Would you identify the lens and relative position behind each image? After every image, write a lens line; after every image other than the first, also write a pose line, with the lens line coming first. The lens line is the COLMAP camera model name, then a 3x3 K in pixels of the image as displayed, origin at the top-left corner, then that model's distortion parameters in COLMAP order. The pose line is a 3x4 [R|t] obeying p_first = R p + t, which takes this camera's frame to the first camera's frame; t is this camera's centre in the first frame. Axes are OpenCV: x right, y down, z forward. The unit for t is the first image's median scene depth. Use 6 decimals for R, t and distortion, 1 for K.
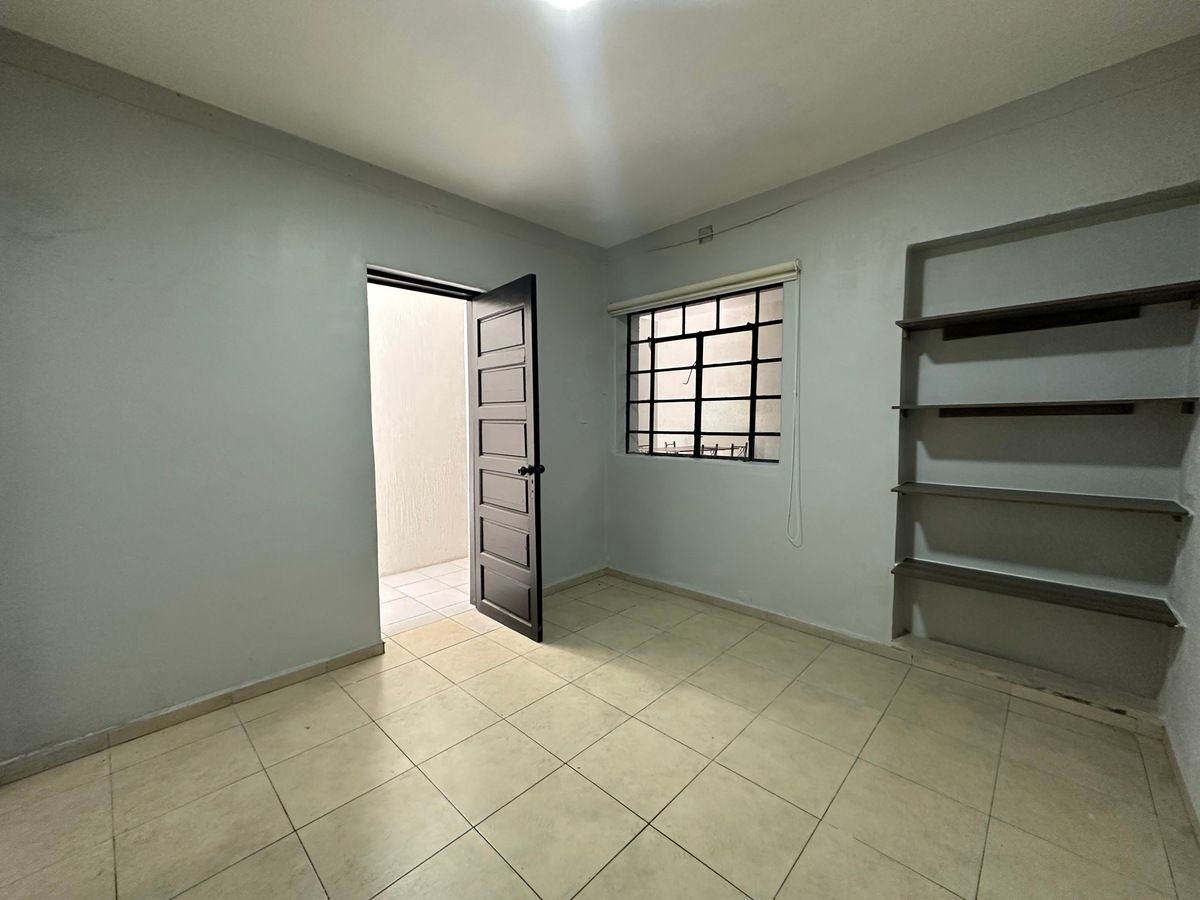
lens RADIAL K [[479.1, 0, 599.2], [0, 479.1, 453.9], [0, 0, 1]] dist [-0.002647, 0.001122]
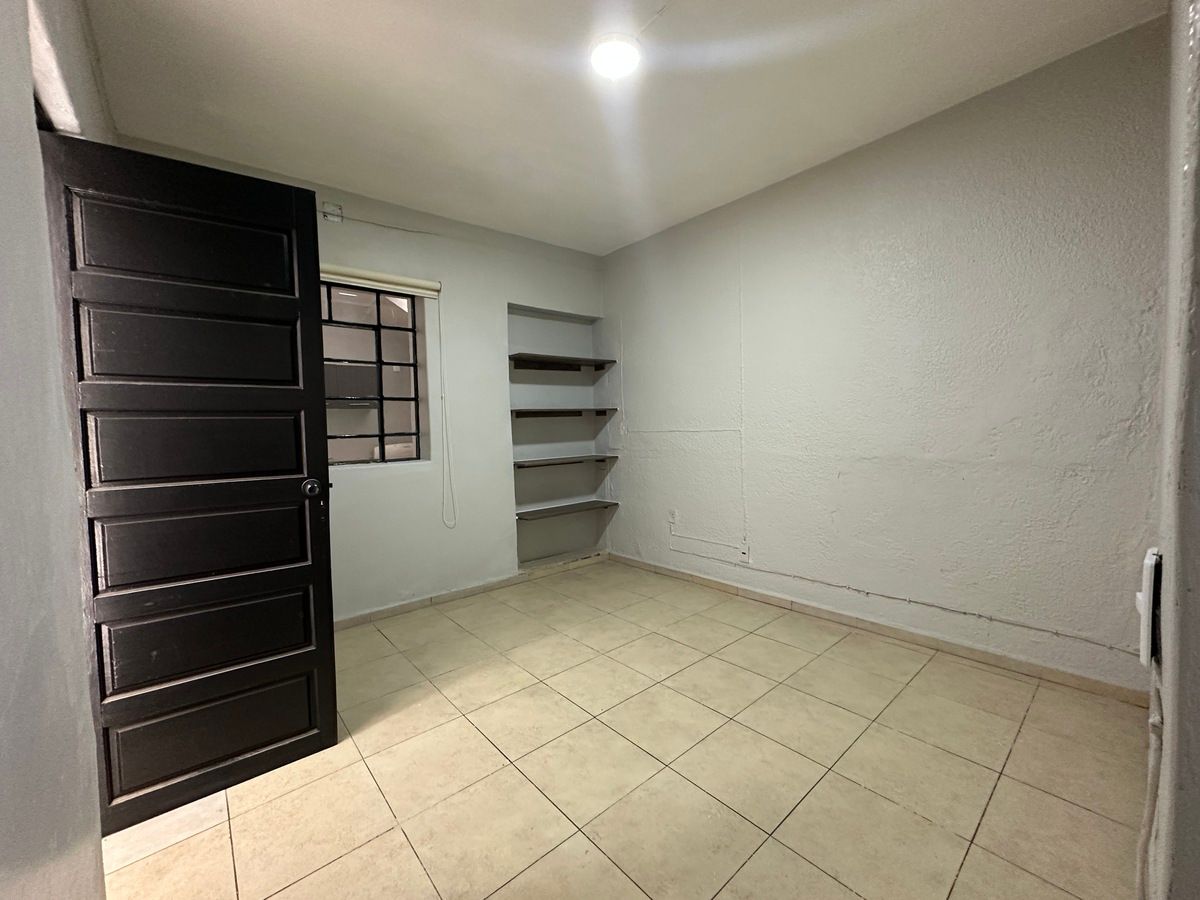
lens RADIAL K [[479.1, 0, 594.0], [0, 479.1, 456.2], [0, 0, 1]] dist [-0.002647, 0.001122]
pose [[0.104409, -0.057395, 0.992877, -0.817041], [0.099777, 0.993901, 0.046962, -0.001190], [-0.989517, 0.094163, 0.109499, 0.597813]]
